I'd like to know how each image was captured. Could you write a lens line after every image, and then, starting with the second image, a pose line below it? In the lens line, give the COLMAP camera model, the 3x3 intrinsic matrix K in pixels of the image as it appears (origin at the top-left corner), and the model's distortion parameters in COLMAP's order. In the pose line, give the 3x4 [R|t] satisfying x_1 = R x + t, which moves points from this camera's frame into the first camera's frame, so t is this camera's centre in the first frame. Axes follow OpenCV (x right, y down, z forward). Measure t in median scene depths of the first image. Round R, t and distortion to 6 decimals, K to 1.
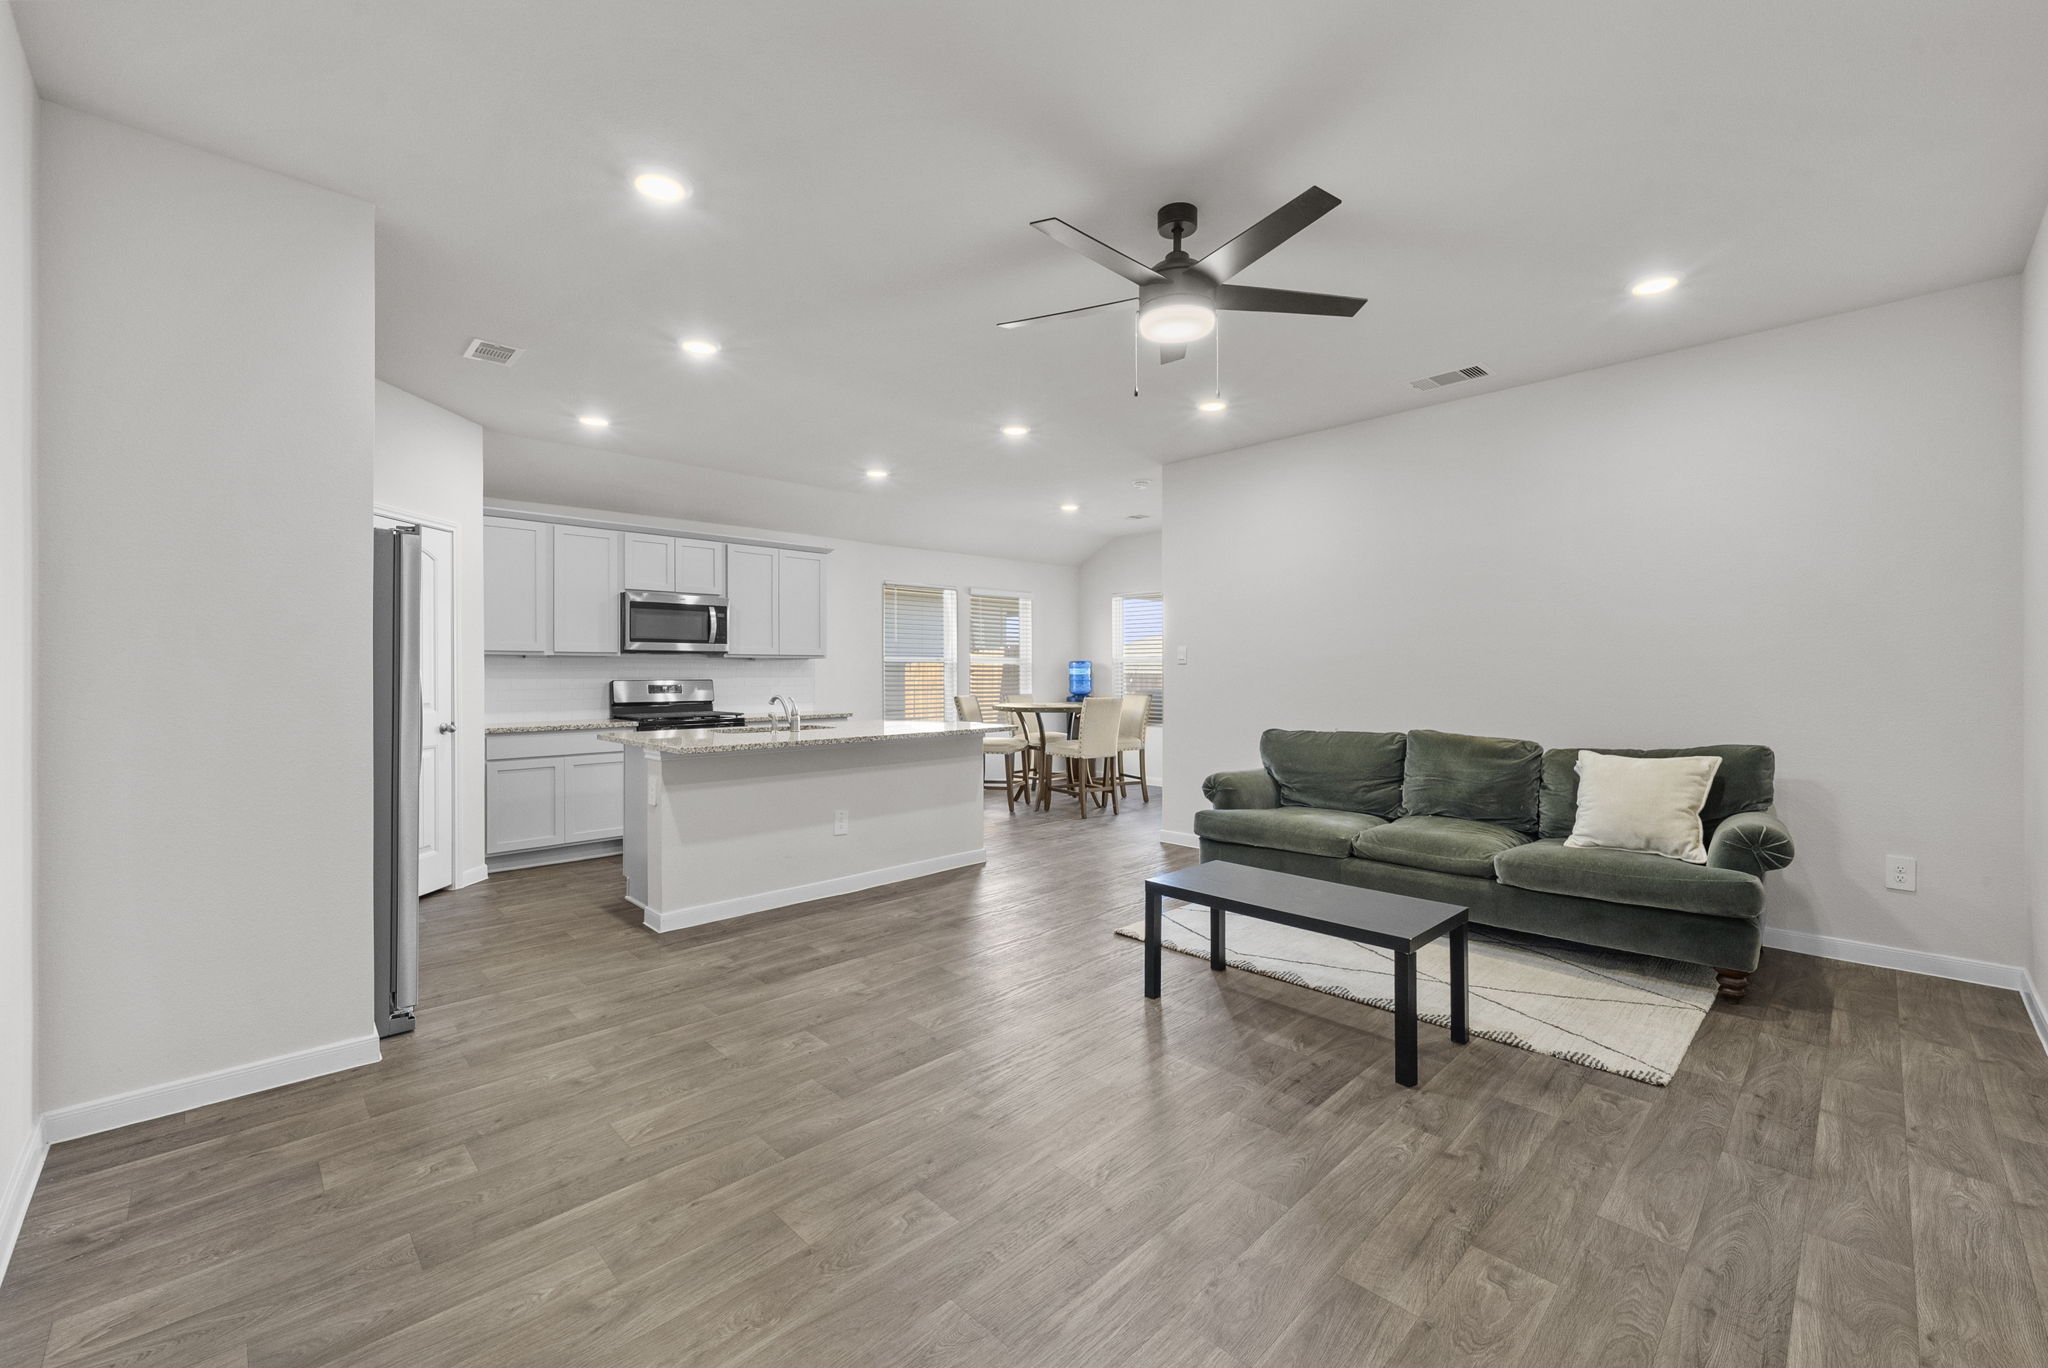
lens RADIAL K [[851.5, 0, 1020.0], [0, 851.5, 673.8], [0, 0, 1]] dist [0.002251, -0.000038]
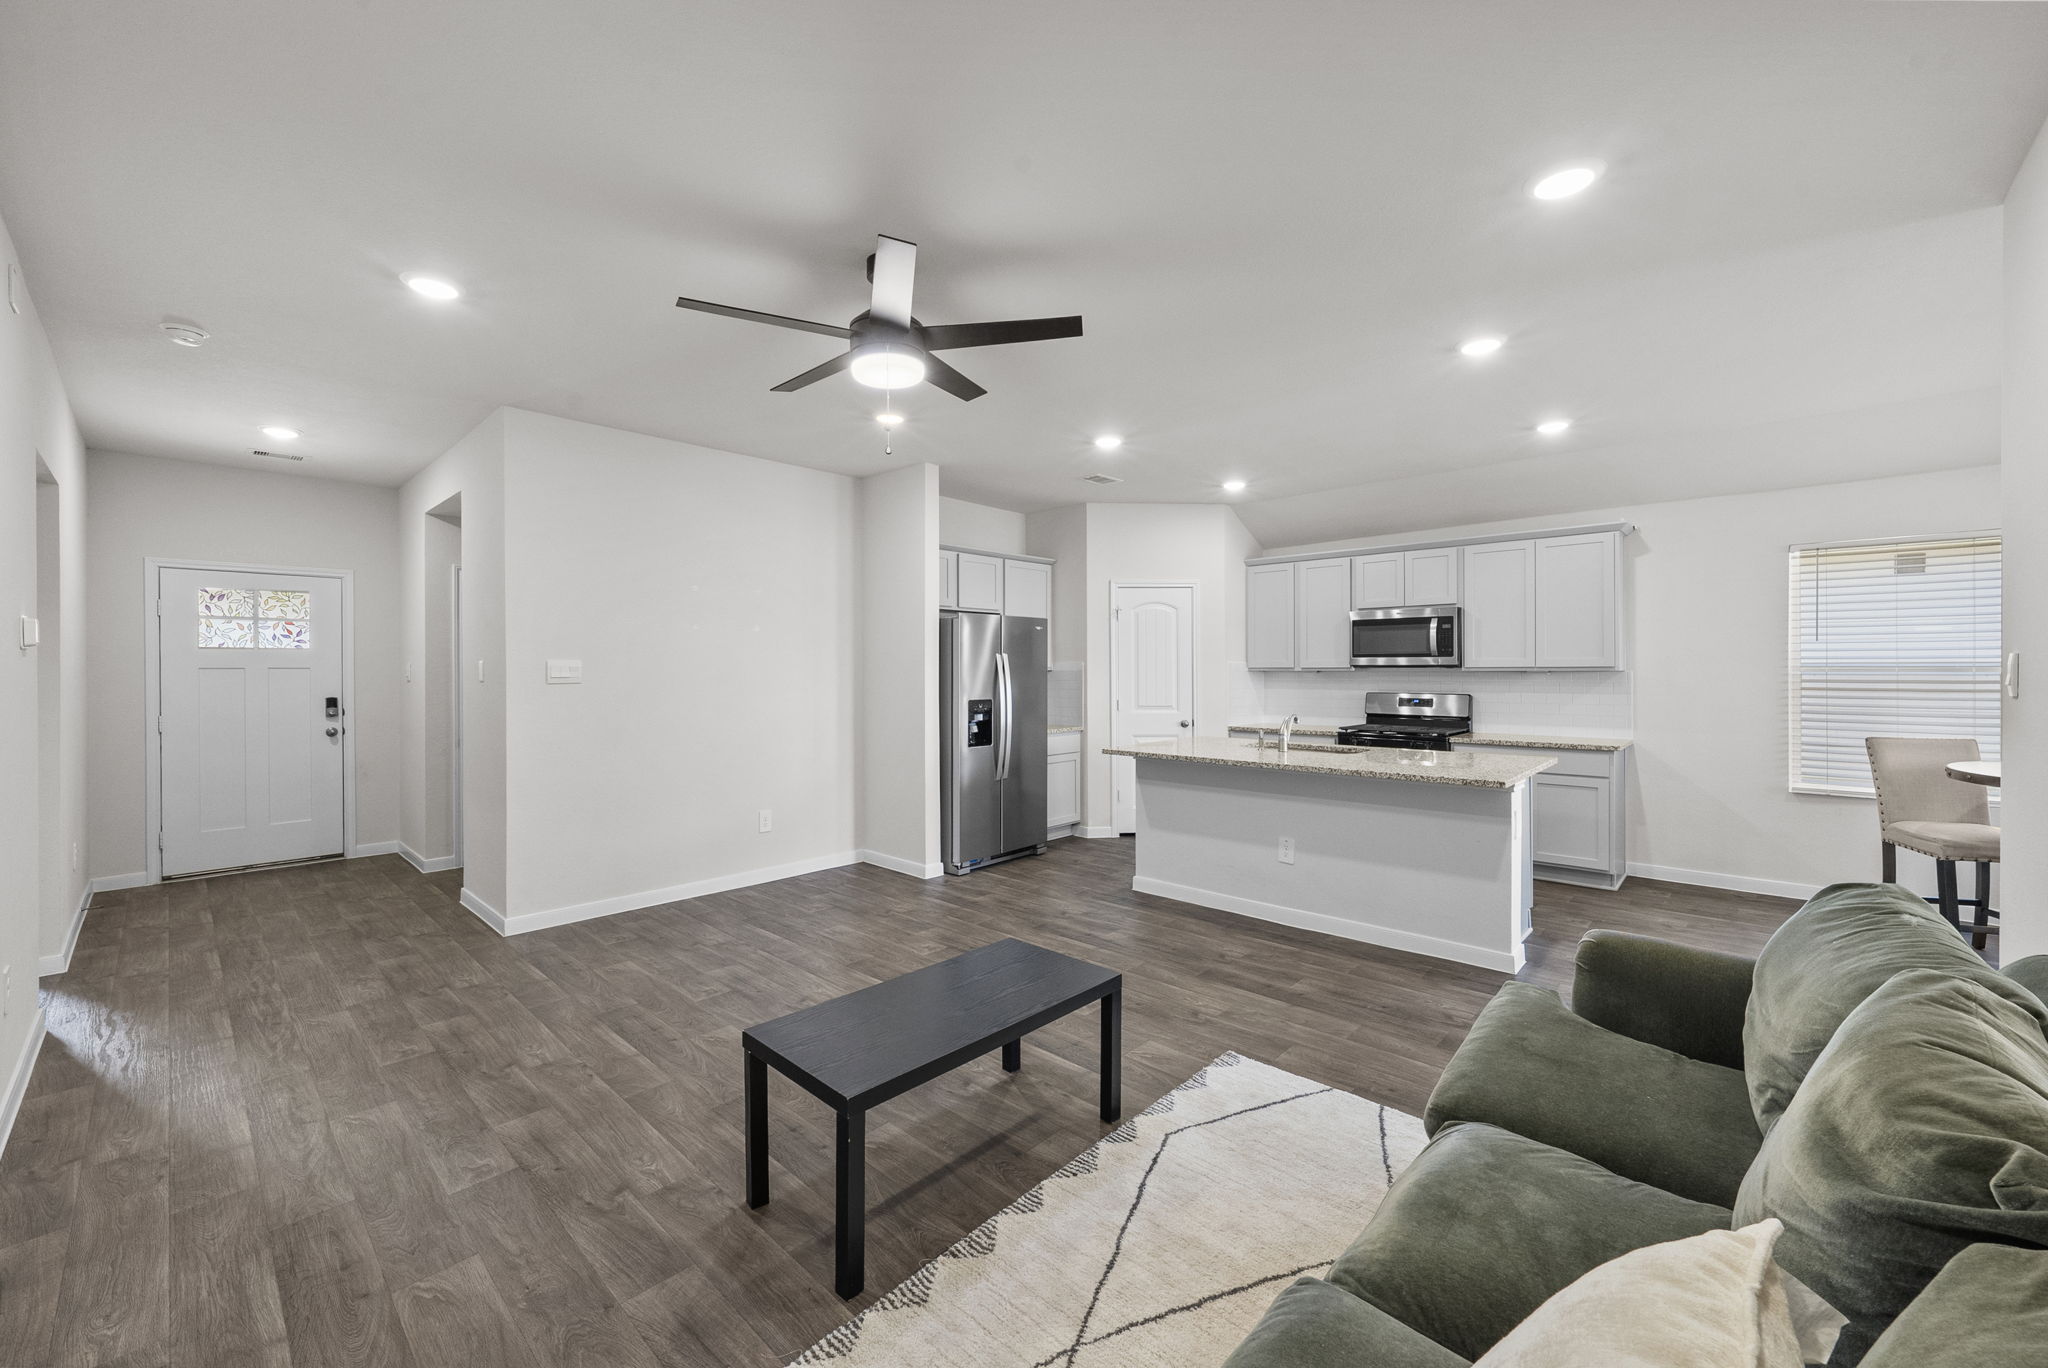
lens RADIAL K [[851.5, 0, 1023.6], [0, 851.5, 680.2], [0, 0, 1]] dist [0.002251, -0.000038]
pose [[0.007580, 0.016106, -0.999842, 1.083634], [-0.006229, 0.999852, 0.016059, -0.042962], [0.999952, 0.006107, 0.007679, 1.053188]]
